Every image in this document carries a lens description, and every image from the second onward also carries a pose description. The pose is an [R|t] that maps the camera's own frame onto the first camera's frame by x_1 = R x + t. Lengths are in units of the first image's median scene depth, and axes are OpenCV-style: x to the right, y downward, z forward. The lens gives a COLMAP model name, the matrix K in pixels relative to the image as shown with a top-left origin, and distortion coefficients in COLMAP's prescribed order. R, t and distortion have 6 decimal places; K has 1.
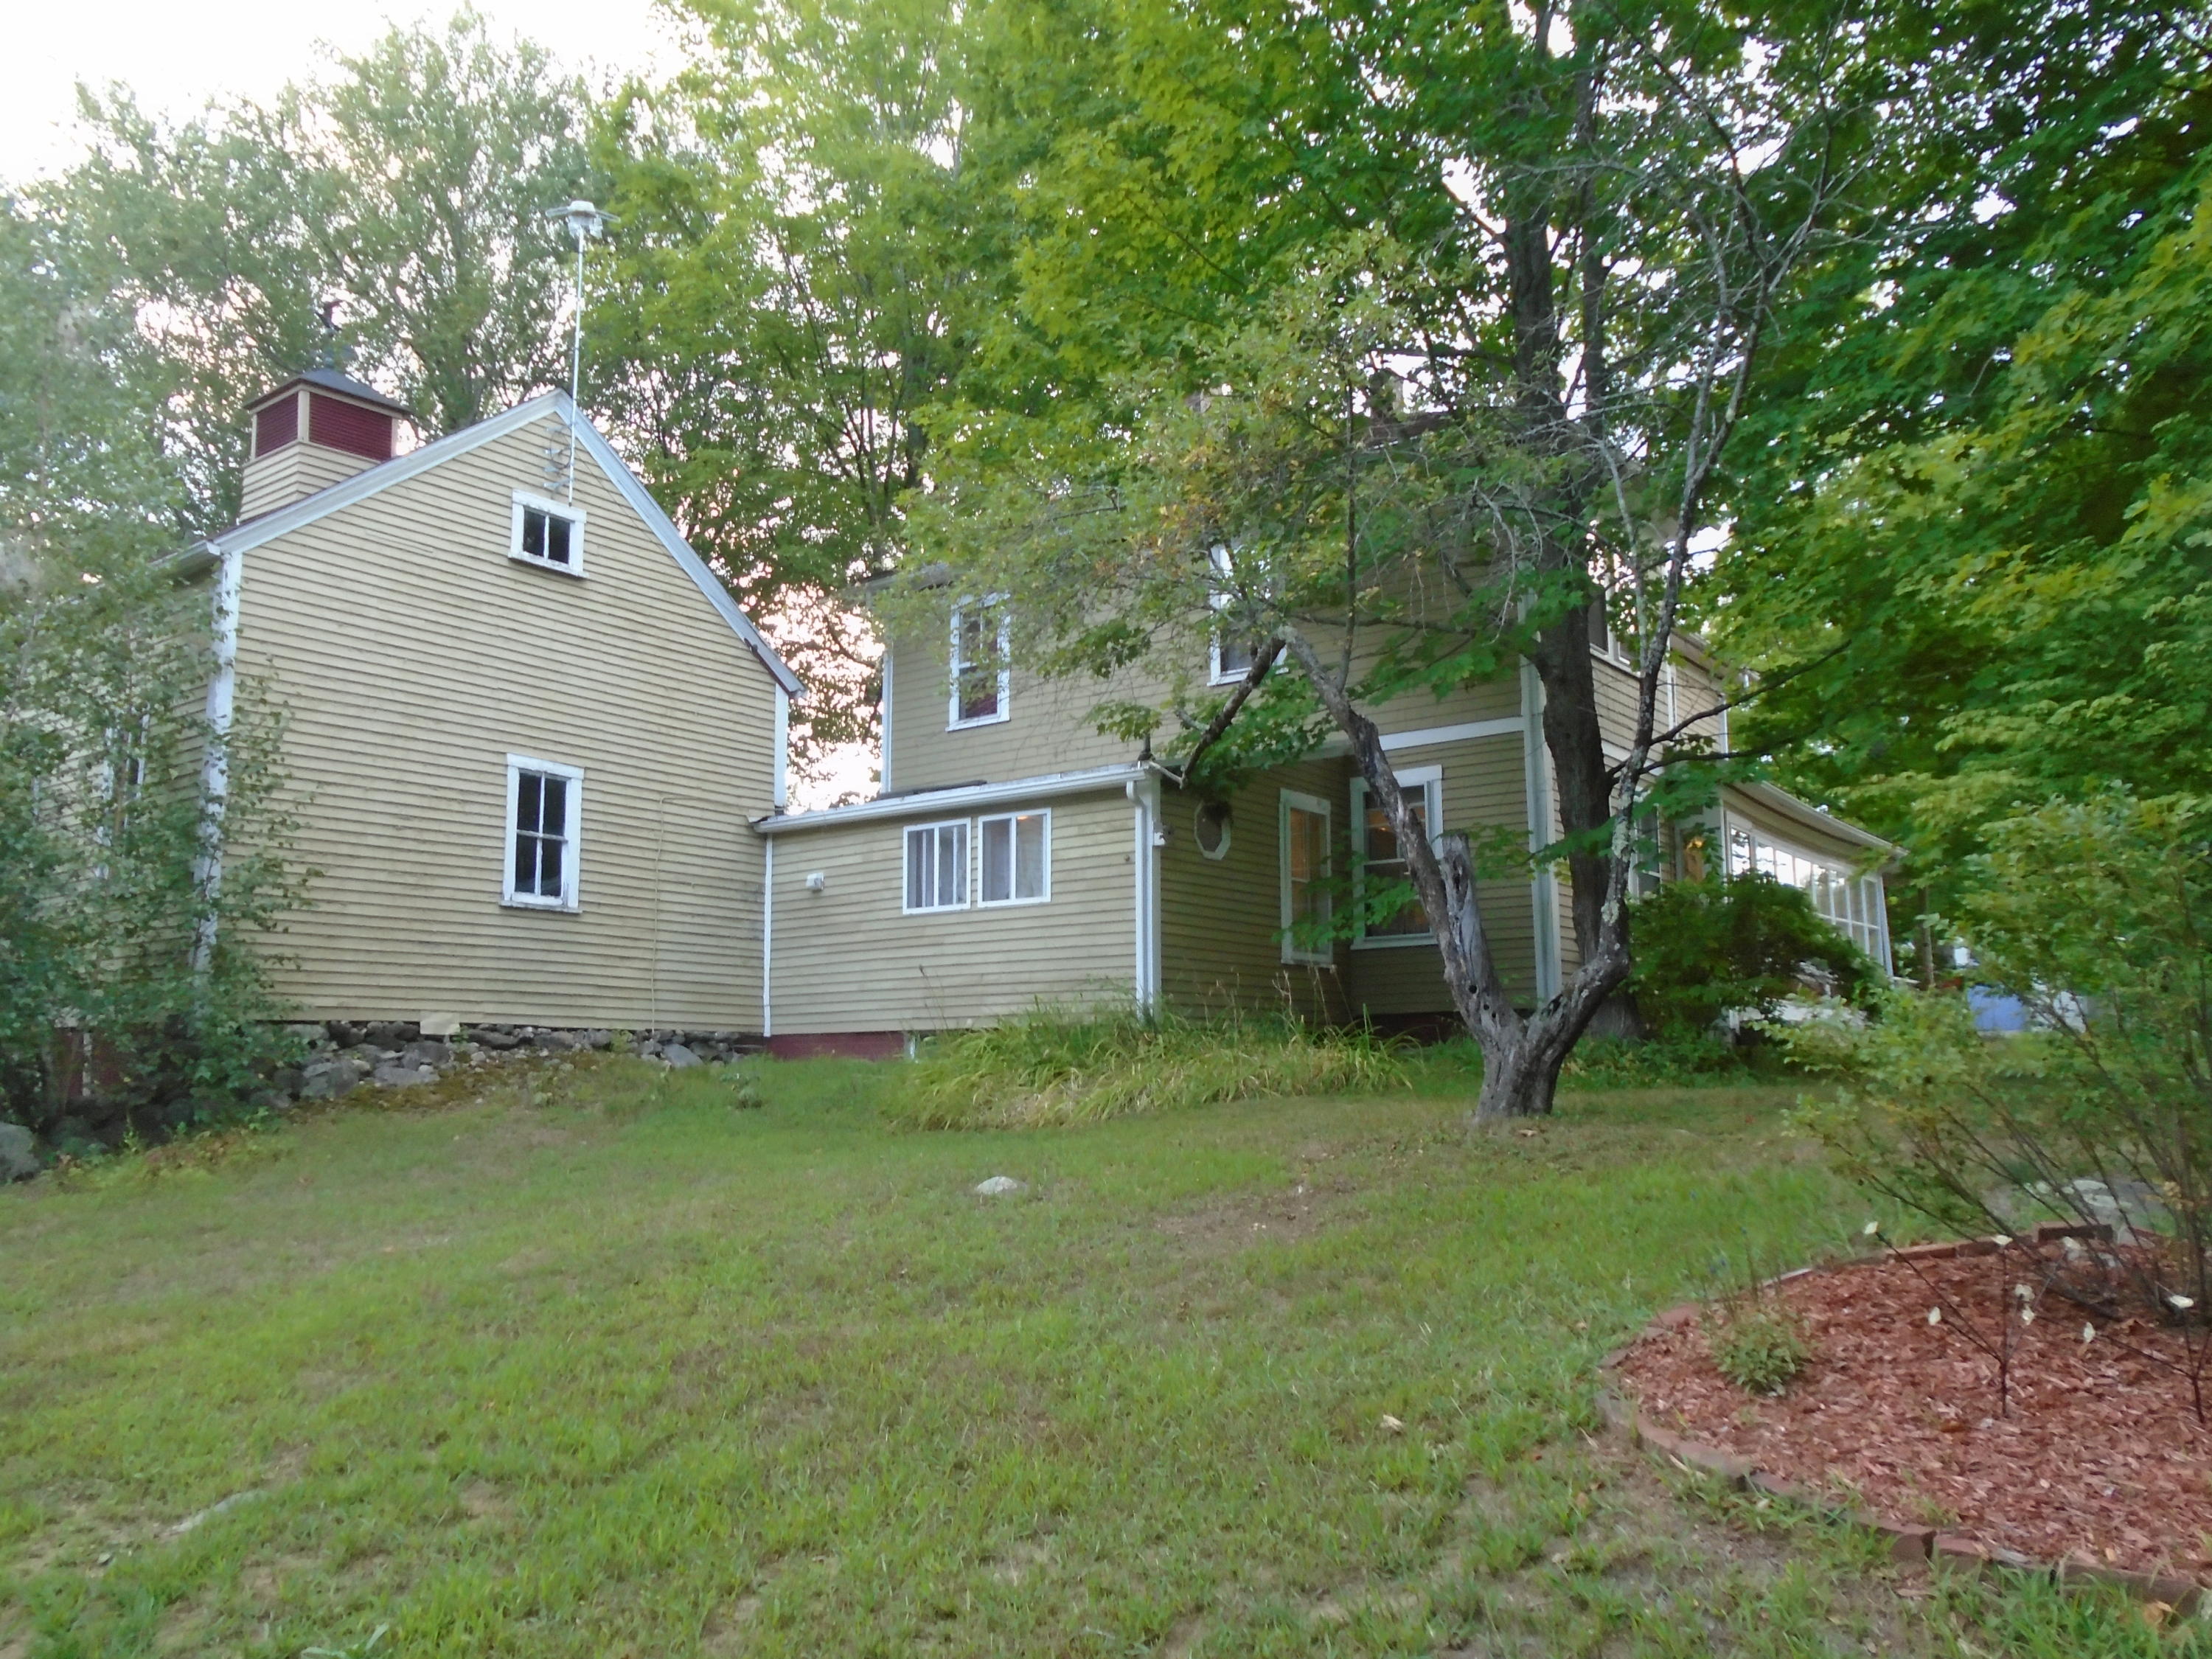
lens RADIAL K [[1582.8, 0, 1154.6], [0, 1582.8, 873.3], [0, 0, 1]] dist [-0.005225, -0.003540]
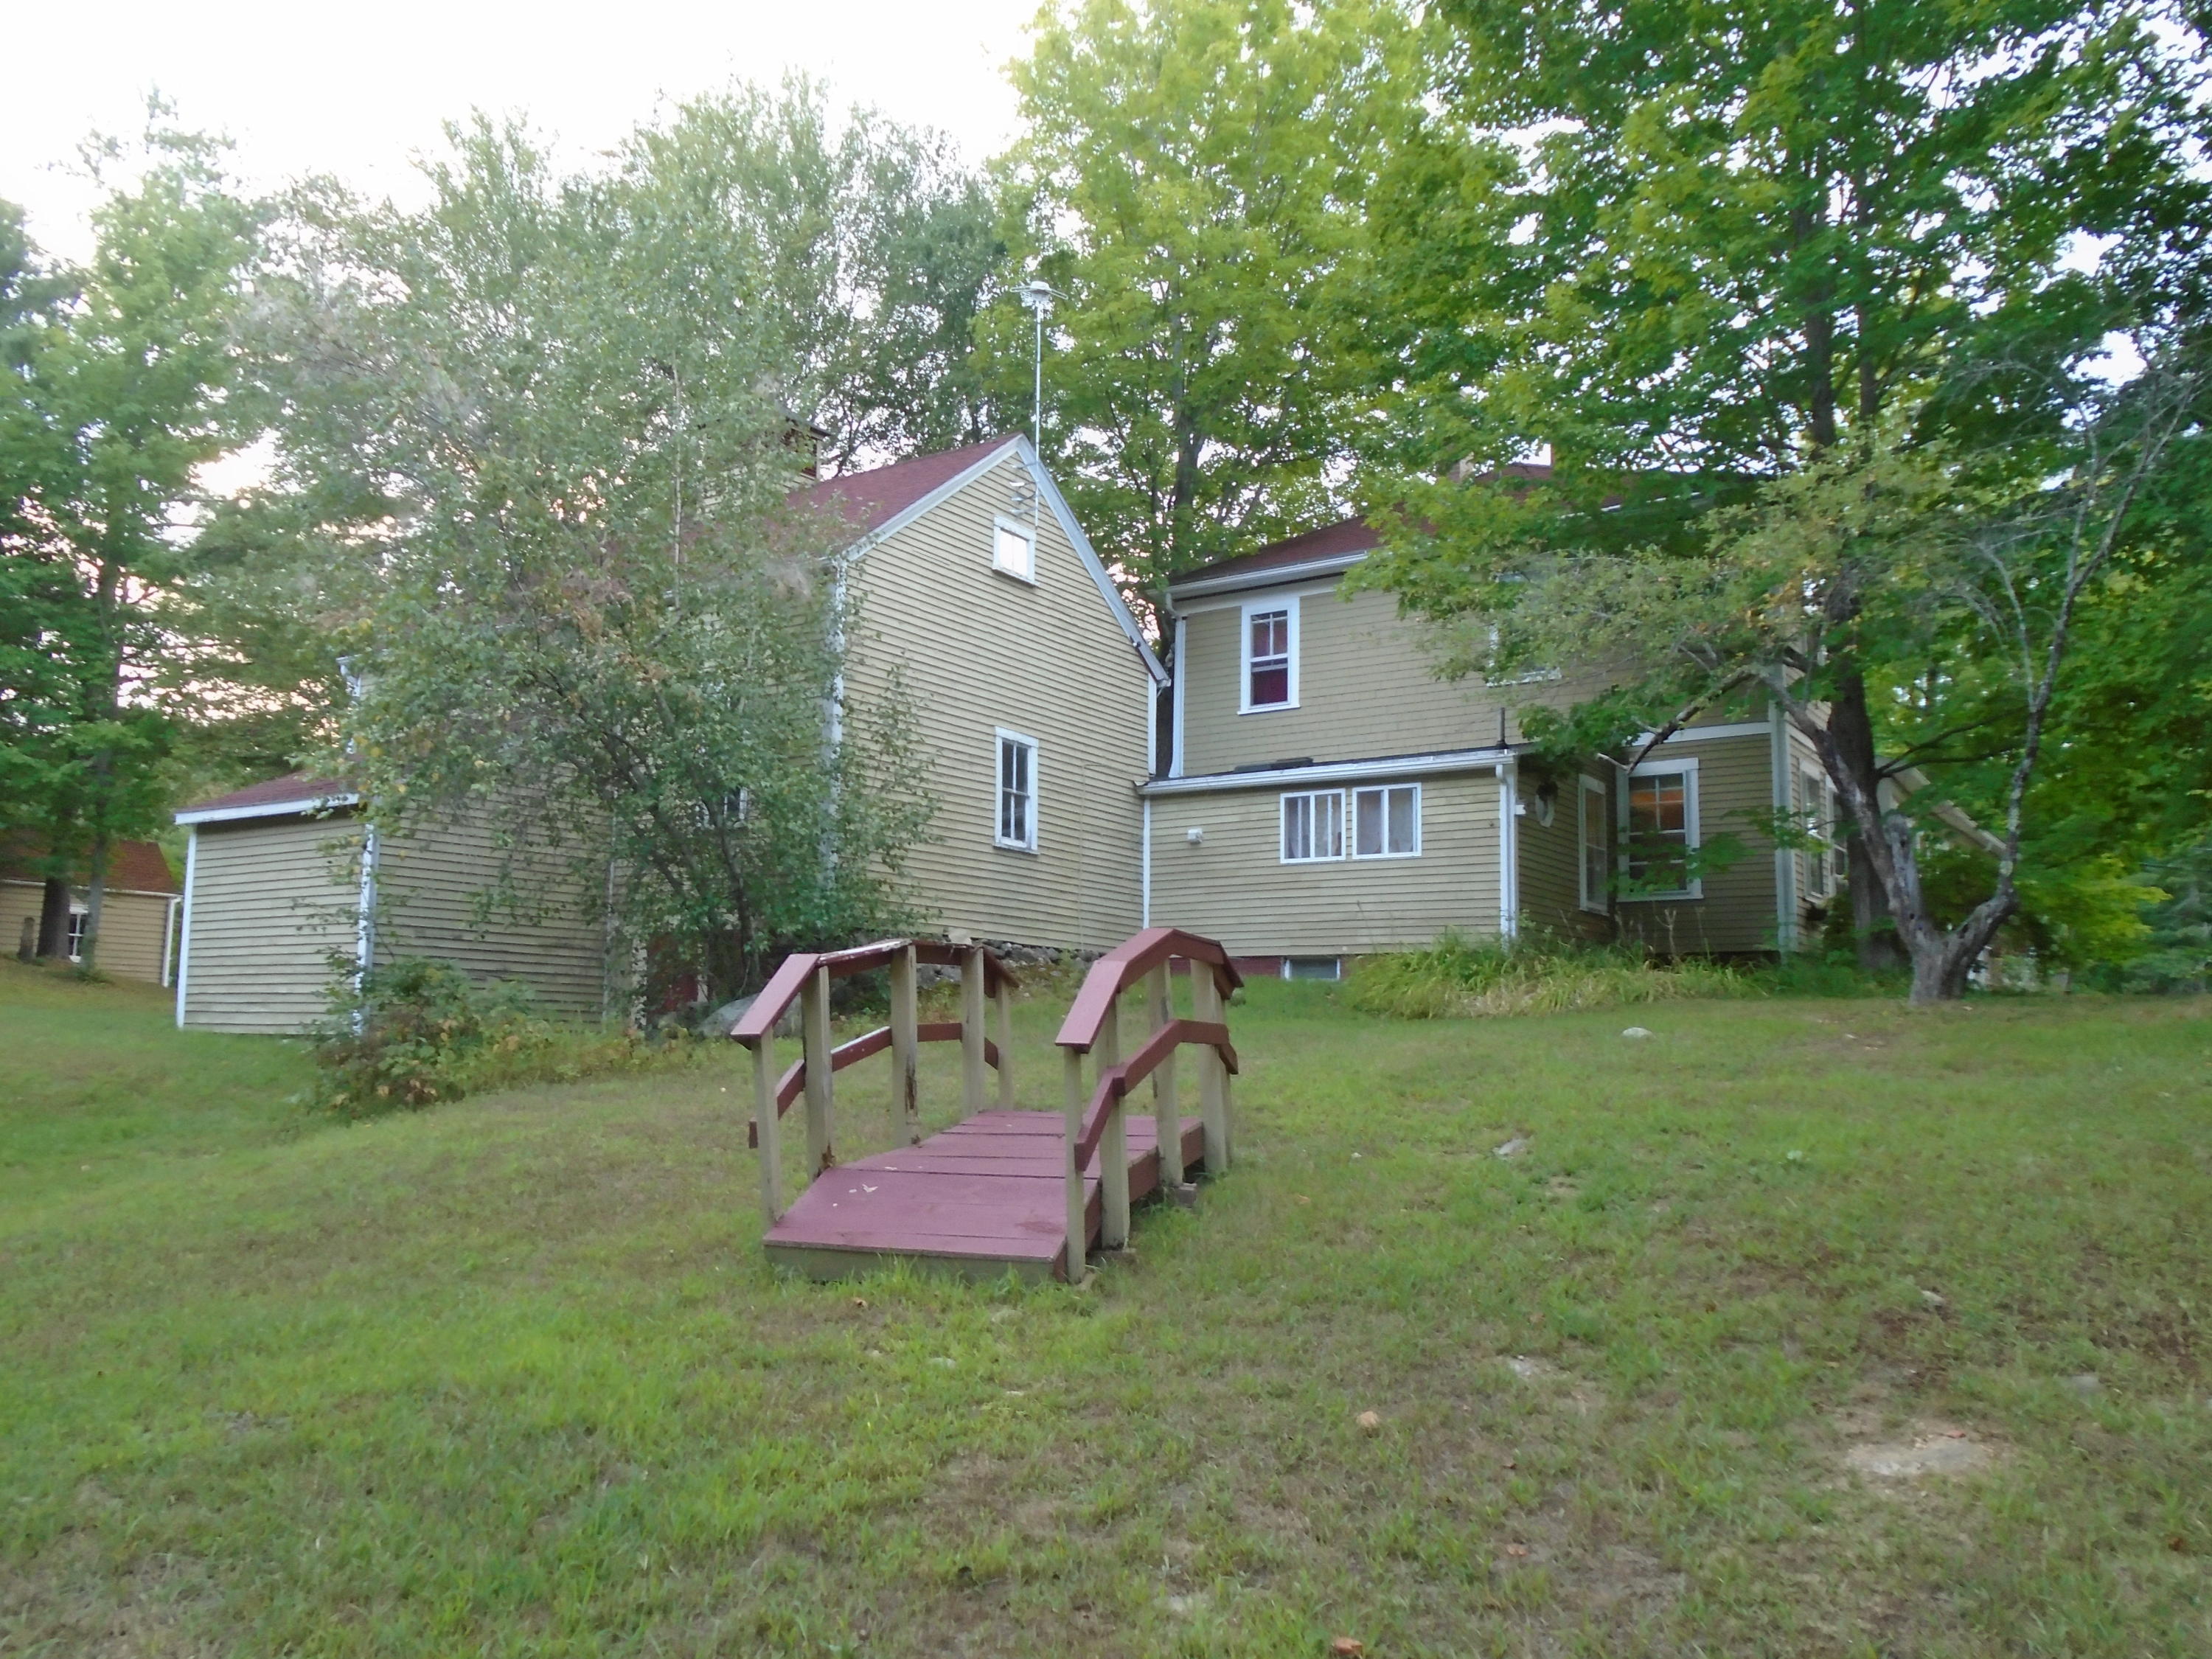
lens RADIAL K [[1582.8, 0, 1154.6], [0, 1582.8, 873.3], [0, 0, 1]] dist [-0.005225, -0.003540]
pose [[0.998572, 0.028615, 0.045117, -0.330185], [-0.029427, 0.999415, 0.017435, 0.015515], [-0.044592, -0.018738, 0.998830, -0.263068]]
